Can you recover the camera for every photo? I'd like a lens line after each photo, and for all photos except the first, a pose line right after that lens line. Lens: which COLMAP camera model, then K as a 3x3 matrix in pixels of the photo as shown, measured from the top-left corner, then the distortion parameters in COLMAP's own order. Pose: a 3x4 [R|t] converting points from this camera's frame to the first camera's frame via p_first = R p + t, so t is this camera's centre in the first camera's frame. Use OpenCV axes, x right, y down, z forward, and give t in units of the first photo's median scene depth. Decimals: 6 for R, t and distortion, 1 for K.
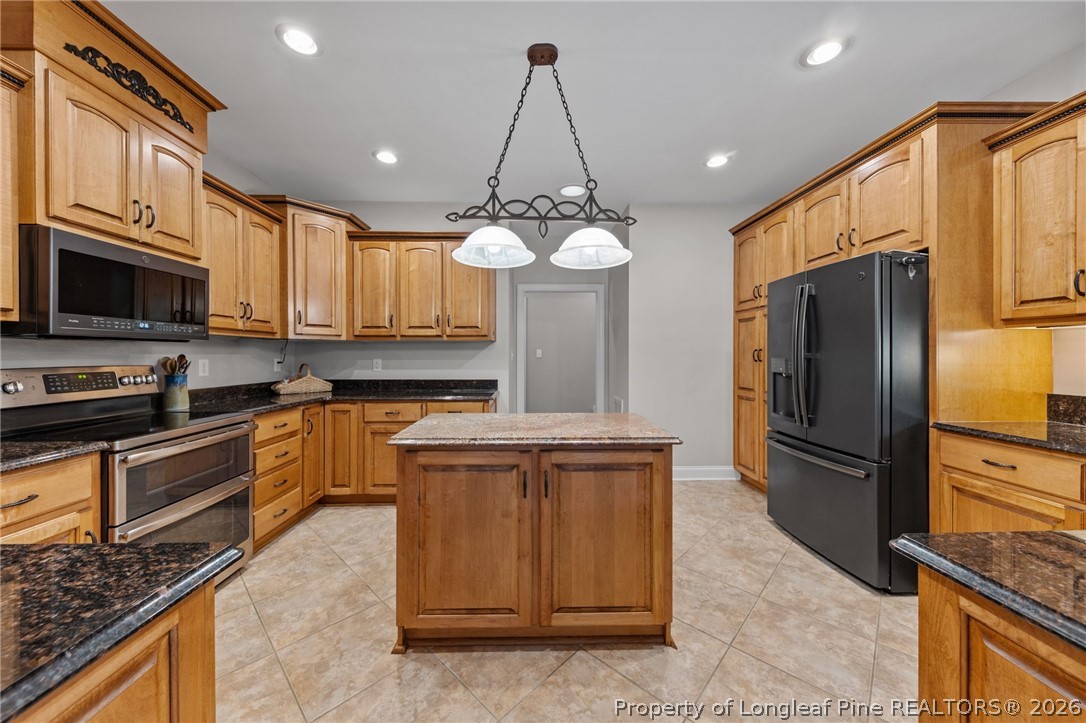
lens RADIAL K [[383.1, 0, 539.2], [0, 383.1, 357.3], [0, 0, 1]] dist [0.007670, -0.000071]
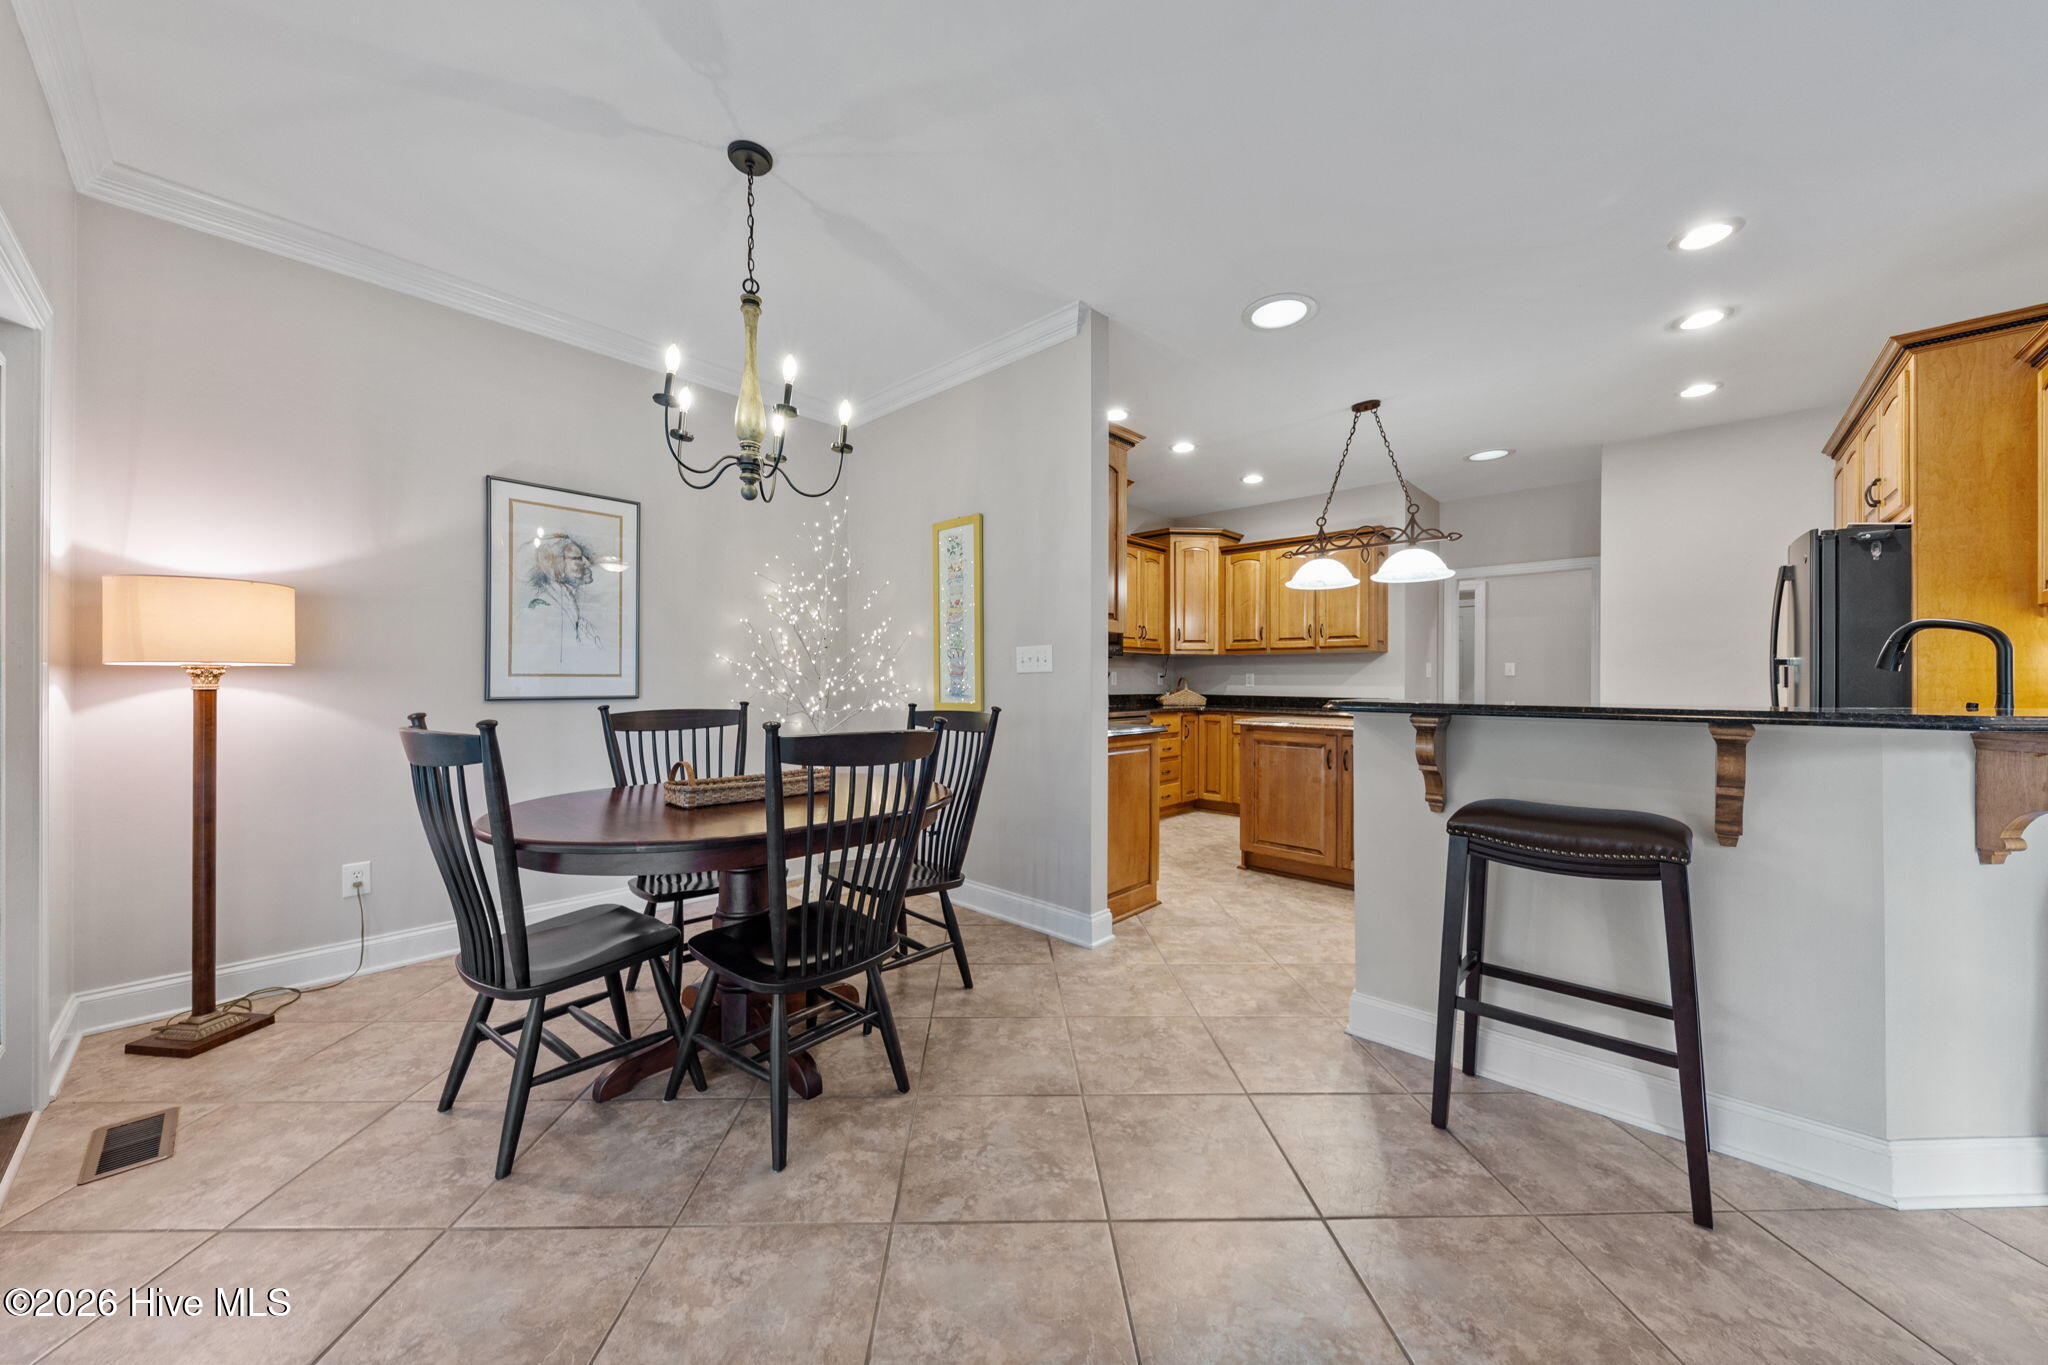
lens RADIAL K [[722.5, 0, 1016.8], [0, 722.5, 674.5], [0, 0, 1]] dist [0.007670, -0.000071]
pose [[0.720507, -0.002642, -0.693443, 0.537537], [-0.008838, 0.999877, -0.012992, 0.046830], [0.693392, 0.015490, 0.720394, -0.914647]]
